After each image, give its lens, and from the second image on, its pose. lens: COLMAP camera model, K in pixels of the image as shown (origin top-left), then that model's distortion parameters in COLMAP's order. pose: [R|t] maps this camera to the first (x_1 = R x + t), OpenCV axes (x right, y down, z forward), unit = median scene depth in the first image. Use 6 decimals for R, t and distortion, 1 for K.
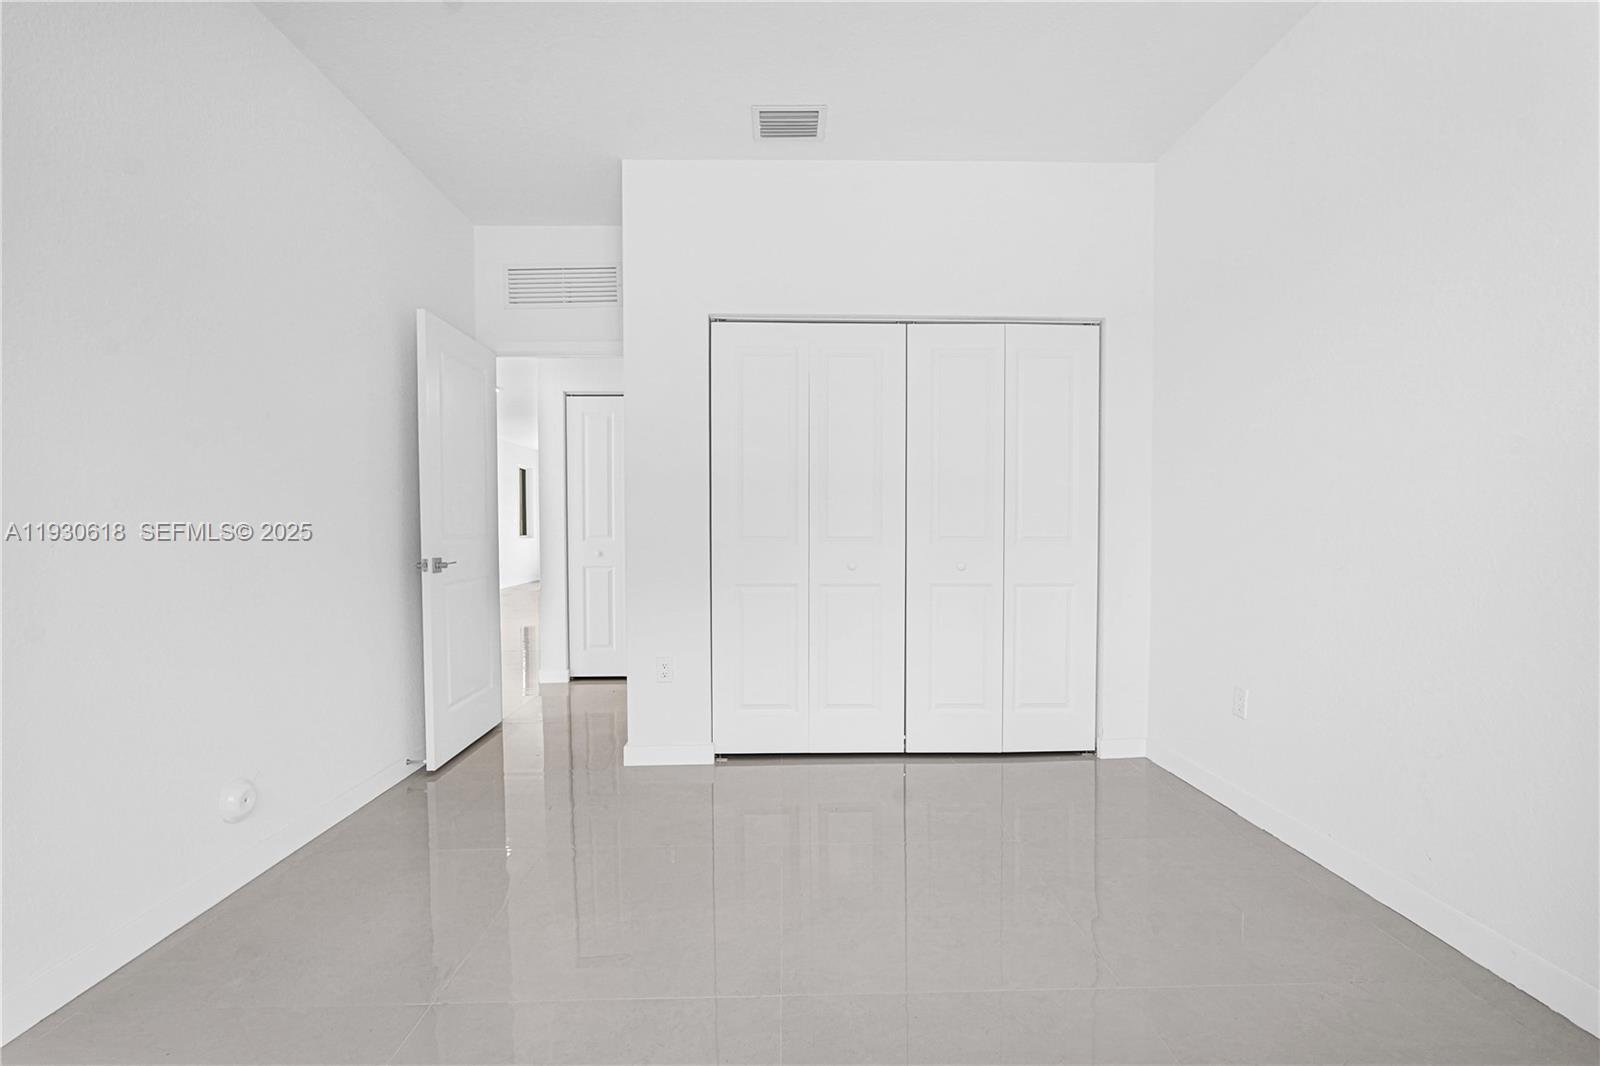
lens RADIAL K [[736.0, 0, 800.1], [0, 736.0, 557.3], [0, 0, 1]] dist [-0.000482, 0.000029]
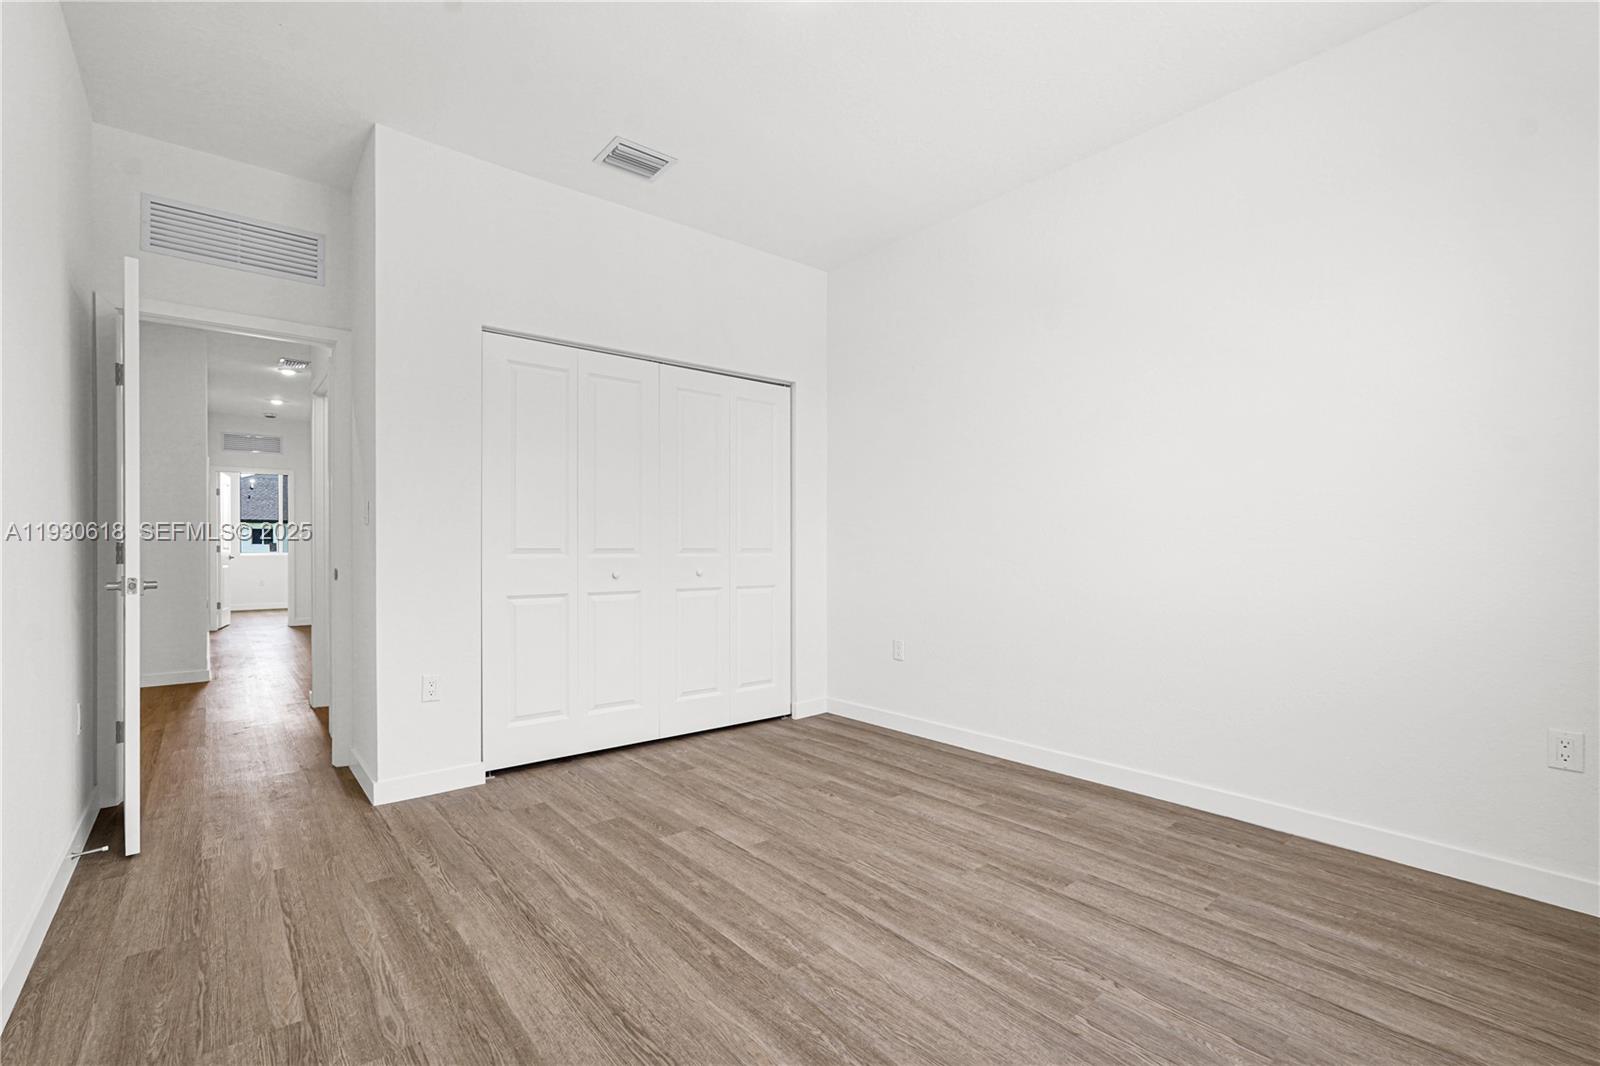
lens RADIAL K [[716.8, 0, 800.8], [0, 716.8, 549.6], [0, 0, 1]] dist [-0.023324, 0.011726]
pose [[0.779776, 0.000854, 0.626058, -0.379067], [0.015542, 0.999664, -0.020722, 0.000156], [-0.625865, 0.025889, 0.779501, 0.001586]]
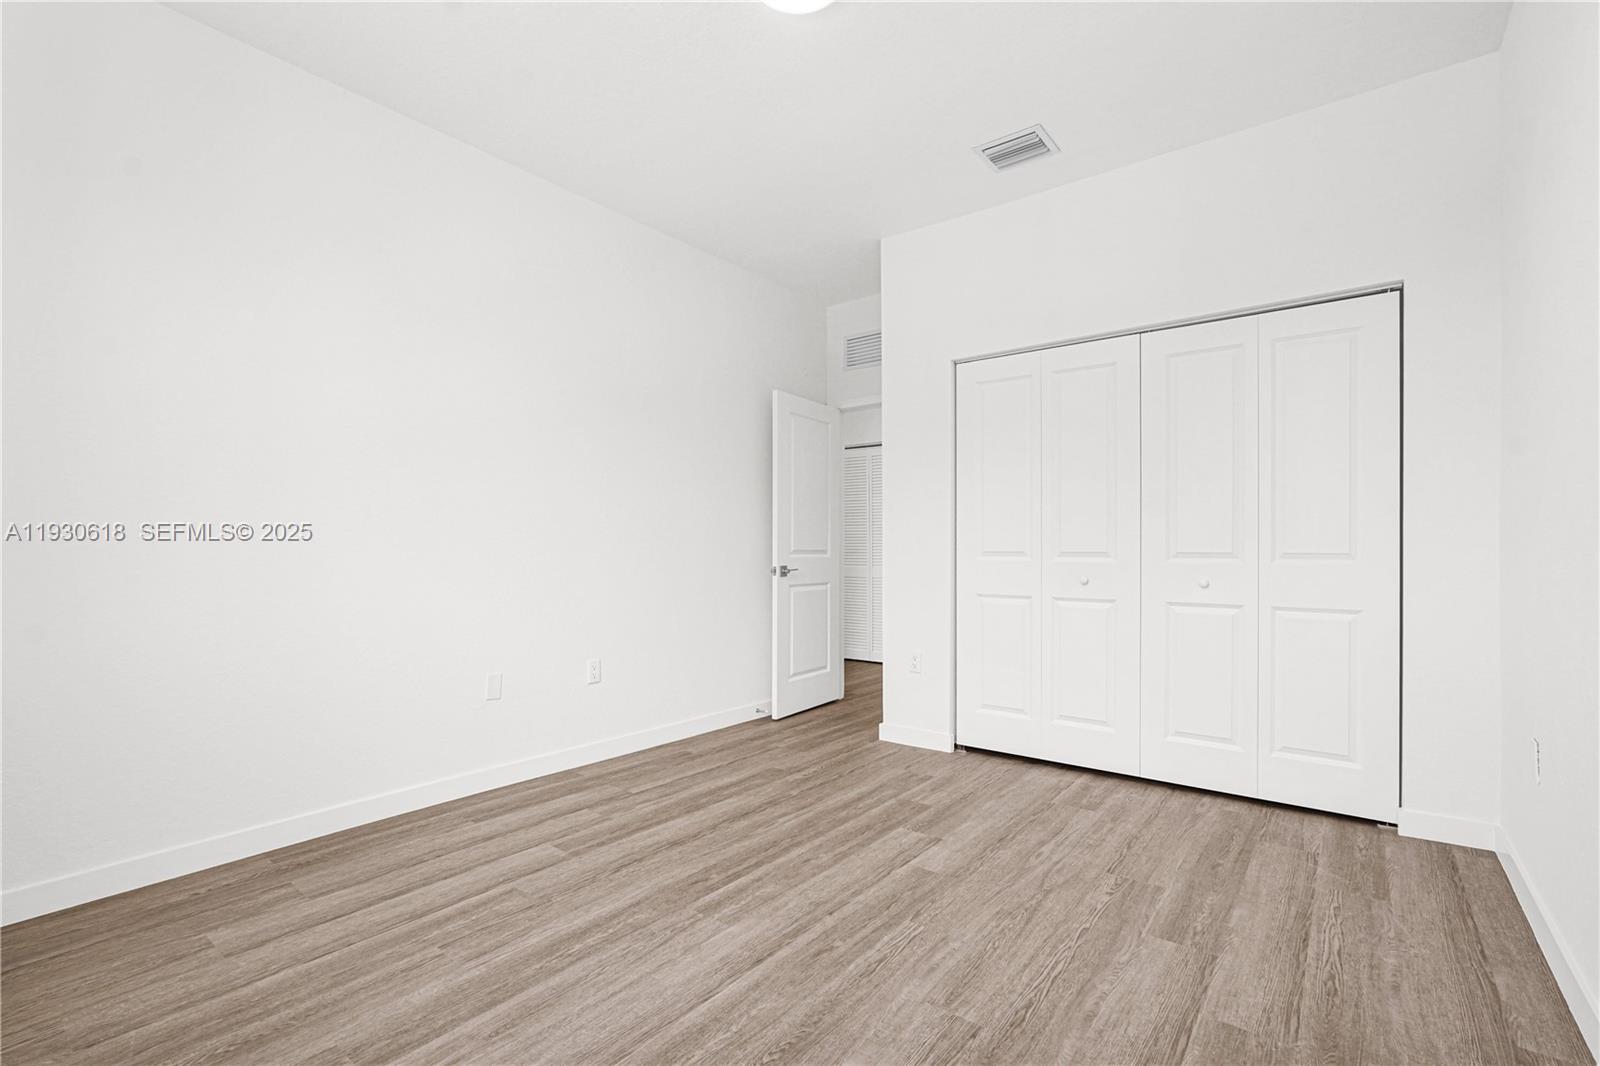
lens RADIAL K [[716.8, 0, 800.8], [0, 716.8, 549.6], [0, 0, 1]] dist [-0.023324, 0.011726]
pose [[0.772484, 0.002902, -0.635027, 0.393879], [-0.020711, 0.999573, -0.020626, -0.002905], [0.634696, 0.029086, 0.772214, -0.001806]]
